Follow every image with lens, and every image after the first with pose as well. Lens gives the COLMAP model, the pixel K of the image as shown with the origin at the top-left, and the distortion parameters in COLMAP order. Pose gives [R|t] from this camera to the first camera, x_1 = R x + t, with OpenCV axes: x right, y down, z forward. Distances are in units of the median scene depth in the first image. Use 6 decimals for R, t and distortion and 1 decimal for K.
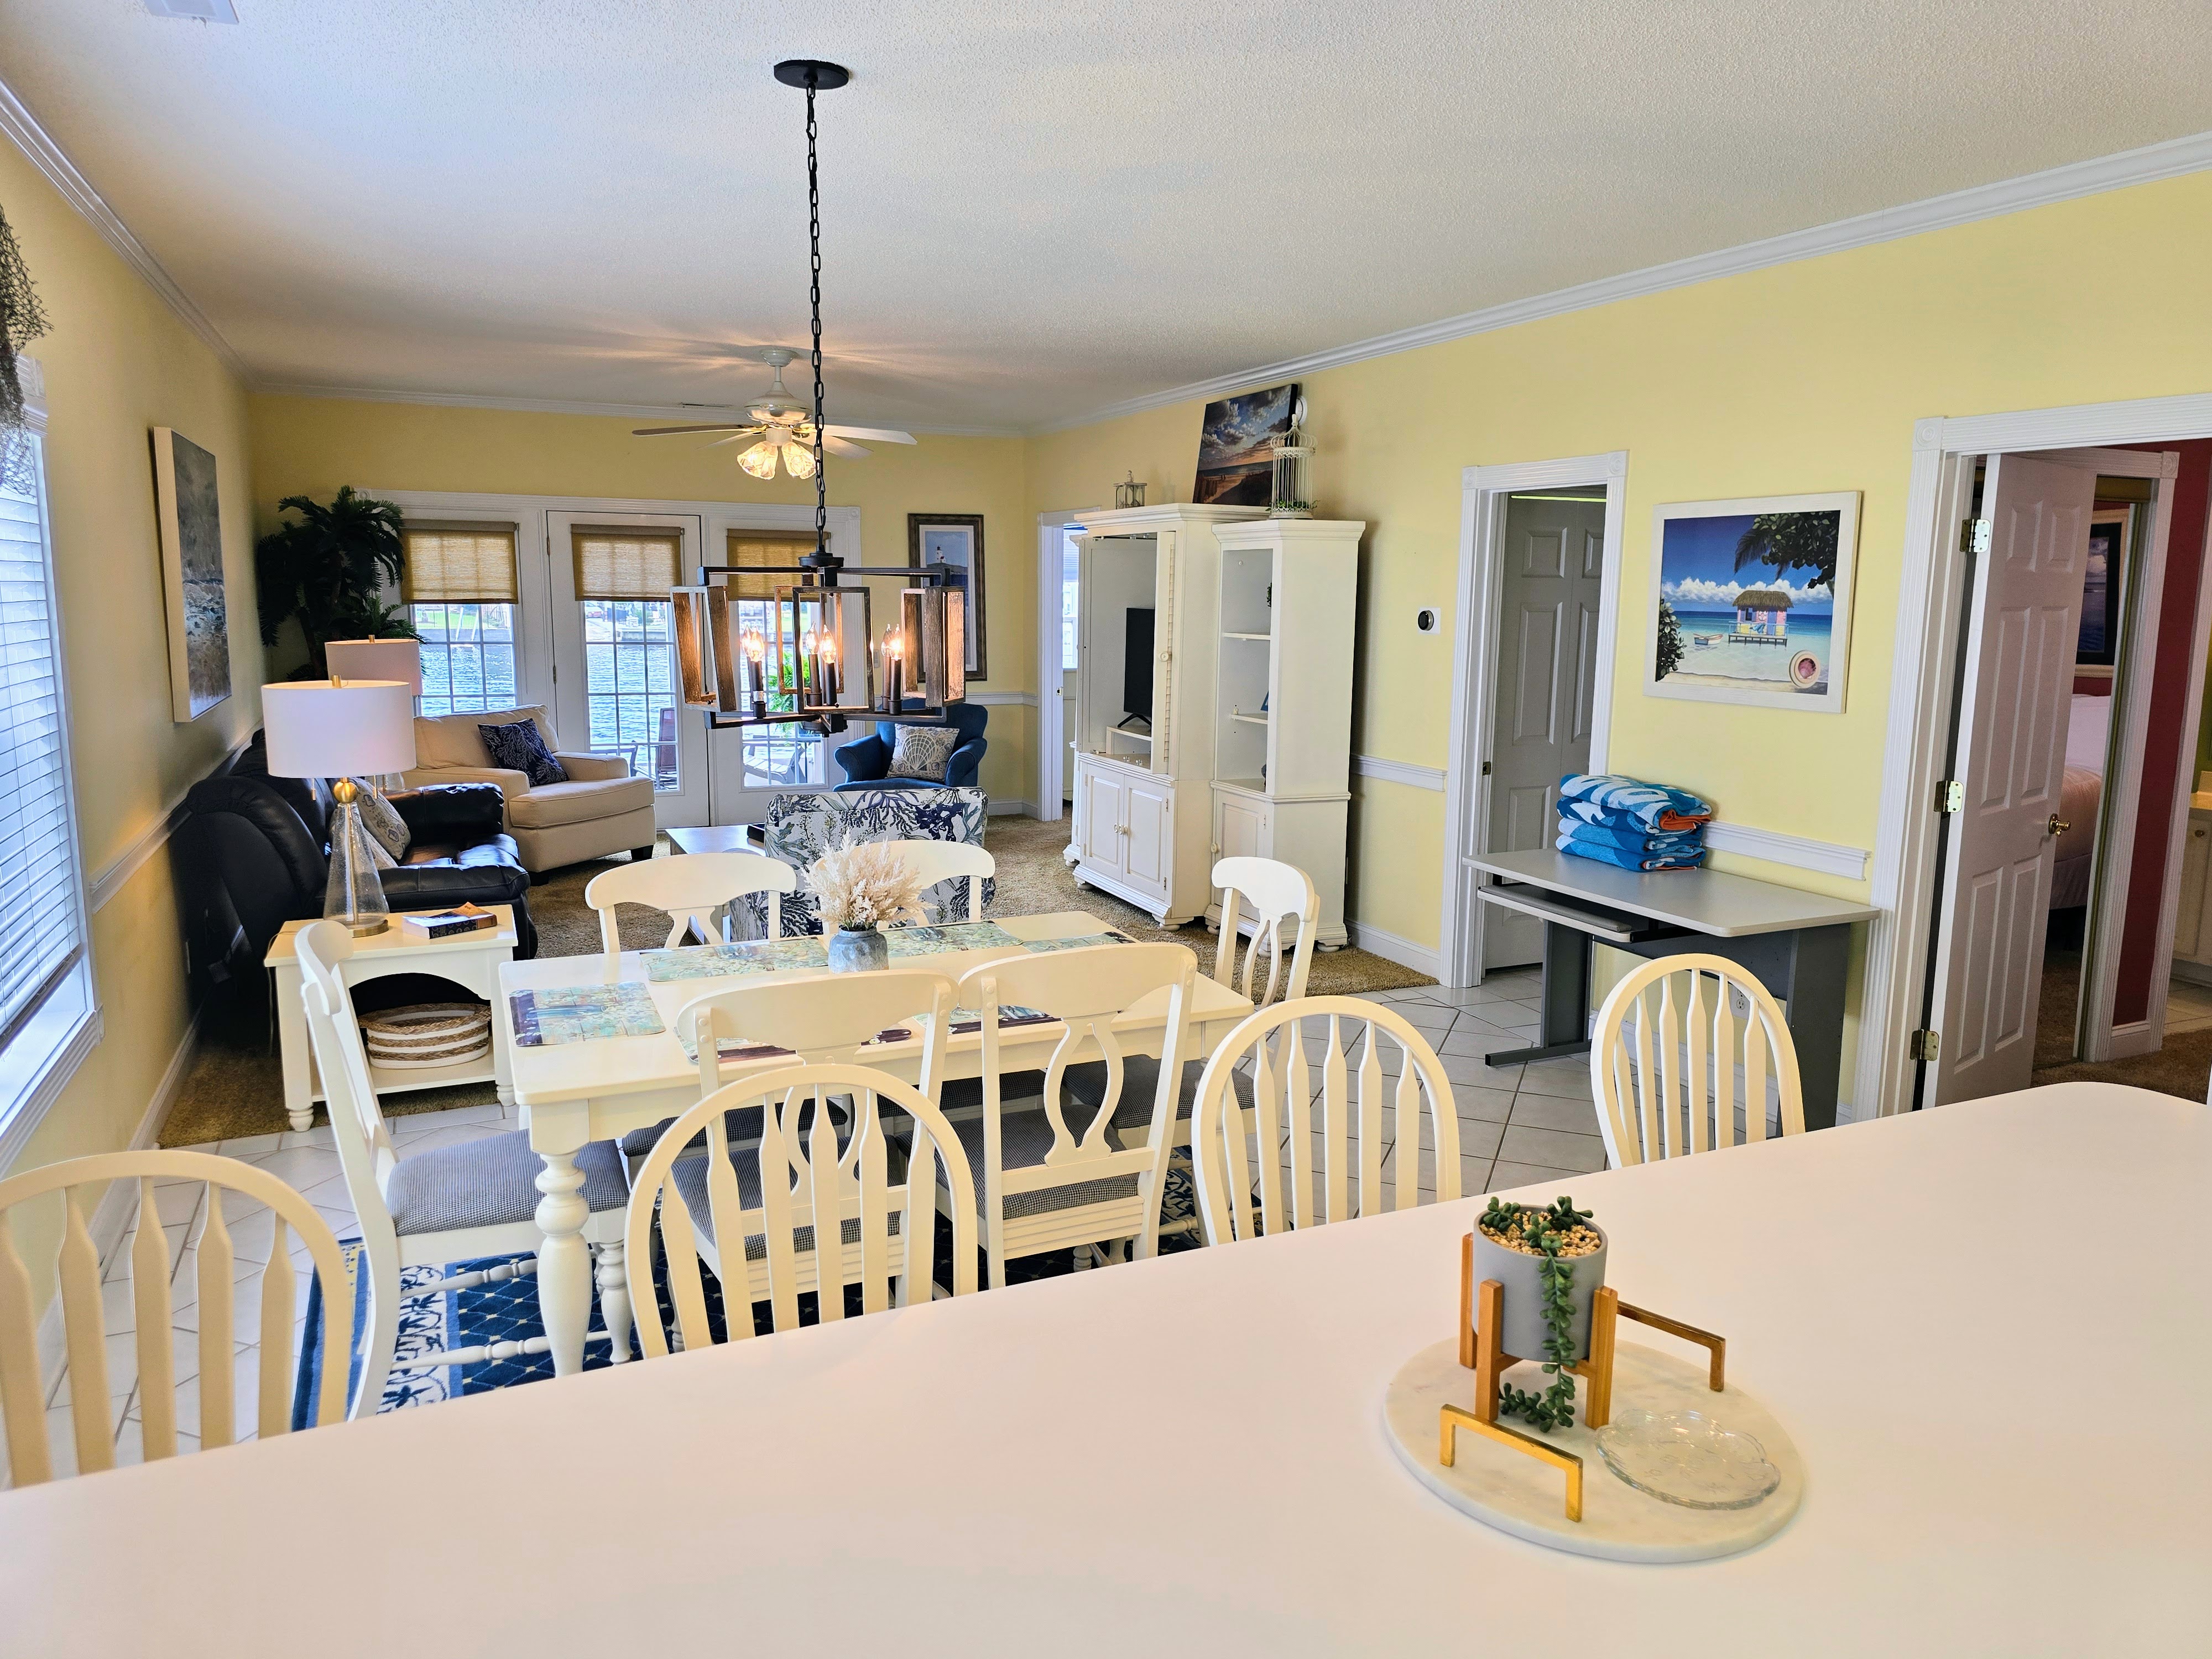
lens RADIAL K [[1473.3, 0, 1130.3], [0, 1473.3, 822.5], [0, 0, 1]] dist [0.032069, -0.032931]
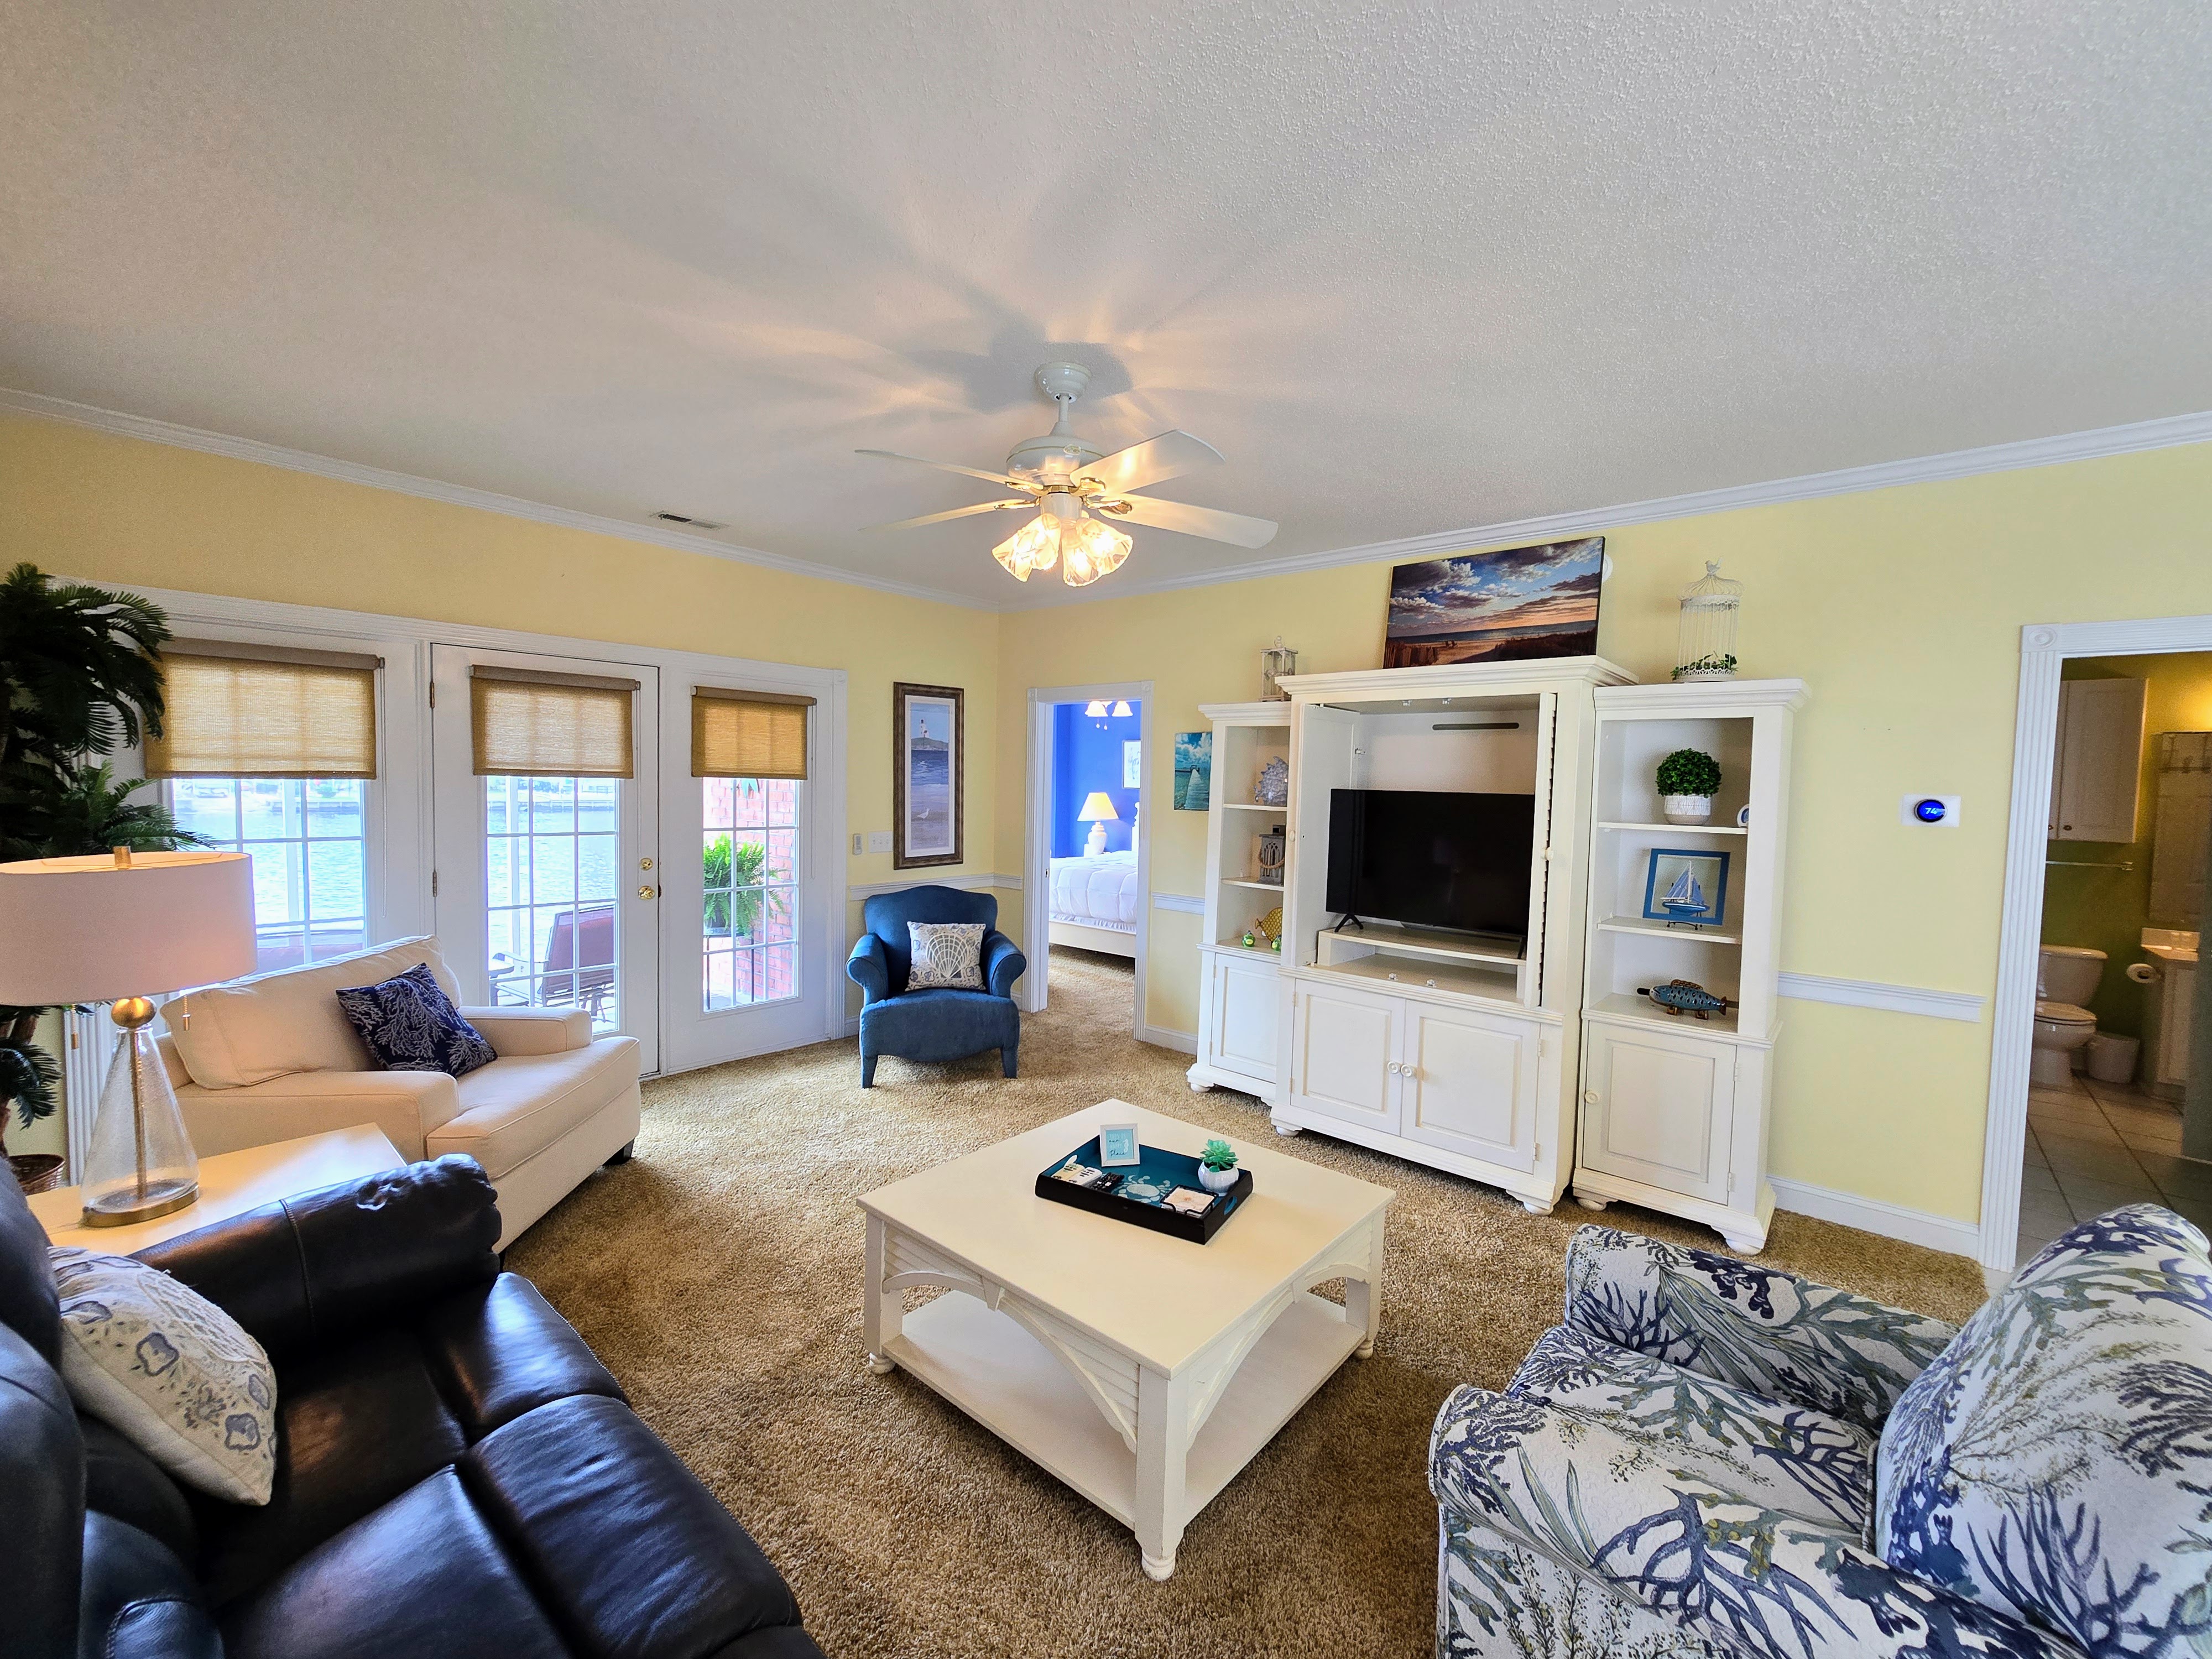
lens RADIAL K [[907.3, 0, 1120.7], [0, 907.3, 824.3], [0, 0, 1]] dist [0.002753, -0.002088]
pose [[0.906856, -0.011438, 0.421285, -0.307670], [0.053663, 0.994629, -0.088509, -0.080727], [-0.418010, 0.102873, 0.902599, 0.543507]]
